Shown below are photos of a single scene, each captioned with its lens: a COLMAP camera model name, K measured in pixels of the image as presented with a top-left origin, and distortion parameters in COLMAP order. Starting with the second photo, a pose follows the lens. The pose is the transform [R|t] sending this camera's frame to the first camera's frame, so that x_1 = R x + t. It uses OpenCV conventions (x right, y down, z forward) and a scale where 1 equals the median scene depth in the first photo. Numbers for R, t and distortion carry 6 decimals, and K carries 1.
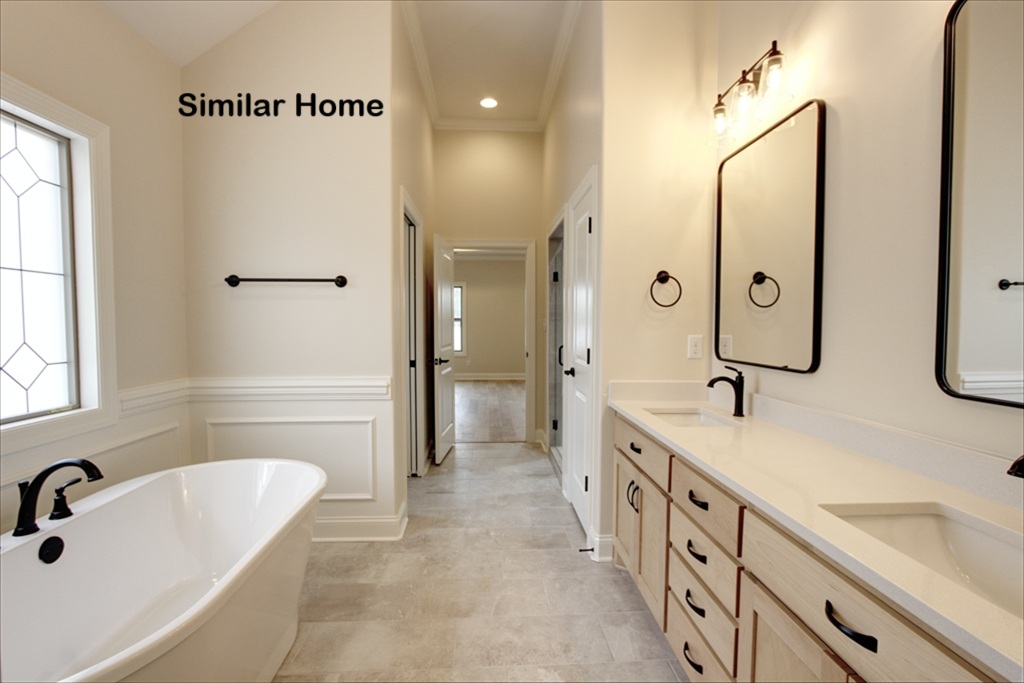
lens RADIAL K [[493.5, 0, 505.4], [0, 493.5, 339.5], [0, 0, 1]] dist [-0.038058, 0.016096]
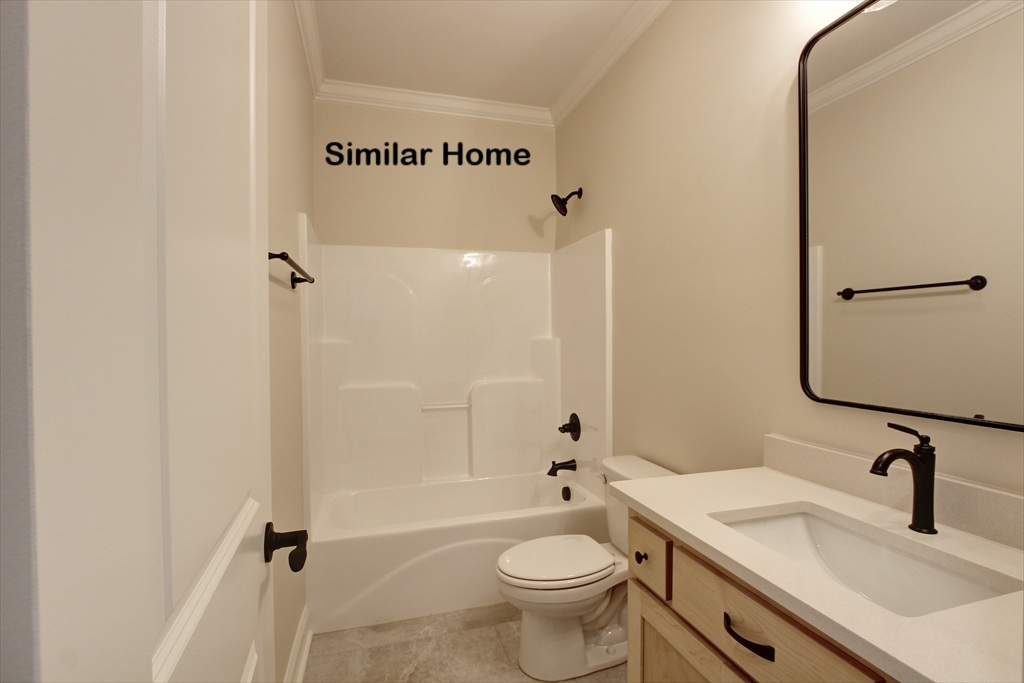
lens RADIAL K [[493.5, 0, 505.4], [0, 493.5, 339.5], [0, 0, 1]] dist [-0.038058, 0.016096]
pose [[0.972195, -0.013819, 0.233766, -0.005075], [0.021707, 0.999277, -0.031204, -0.004819], [-0.233166, 0.035410, 0.971792, 0.146437]]
